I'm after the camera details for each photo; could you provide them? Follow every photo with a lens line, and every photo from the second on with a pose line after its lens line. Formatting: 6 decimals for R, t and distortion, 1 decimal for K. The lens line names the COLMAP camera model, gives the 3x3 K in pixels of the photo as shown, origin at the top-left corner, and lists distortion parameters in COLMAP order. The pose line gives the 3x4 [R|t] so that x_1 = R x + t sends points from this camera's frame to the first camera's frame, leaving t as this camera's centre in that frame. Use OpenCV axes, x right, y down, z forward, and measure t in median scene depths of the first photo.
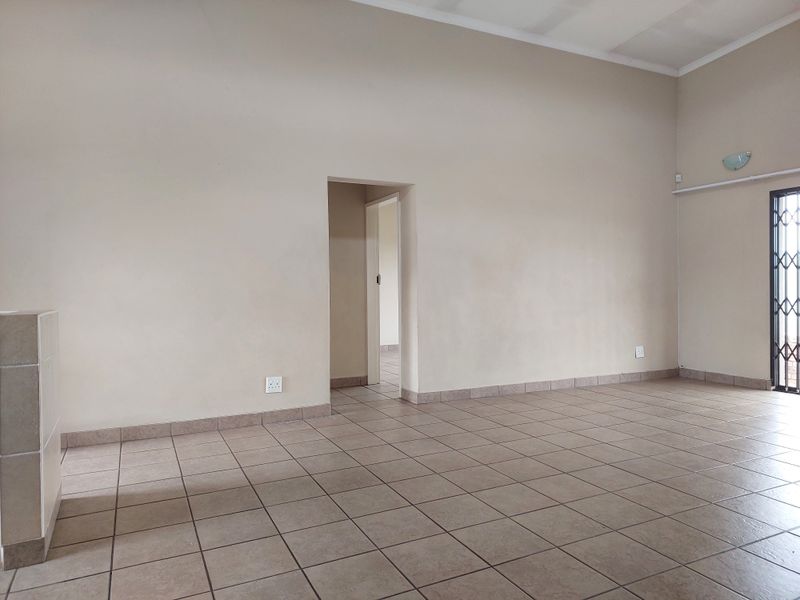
lens RADIAL K [[545.1, 0, 400.0], [0, 545.1, 300.0], [0, 0, 1]] dist [0.001203, -0.000261]
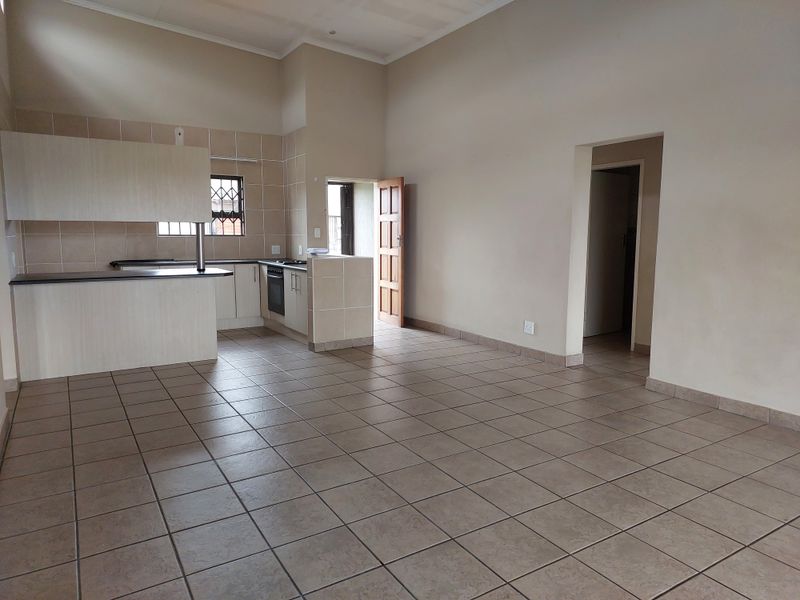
lens RADIAL K [[545.1, 0, 400.0], [0, 545.1, 300.0], [0, 0, 1]] dist [0.001203, -0.000261]
pose [[0.093904, 0.138342, -0.985923, 0.981136], [-0.029983, 0.990242, 0.136092, -0.071008], [0.995130, 0.016781, 0.097136, 0.581597]]
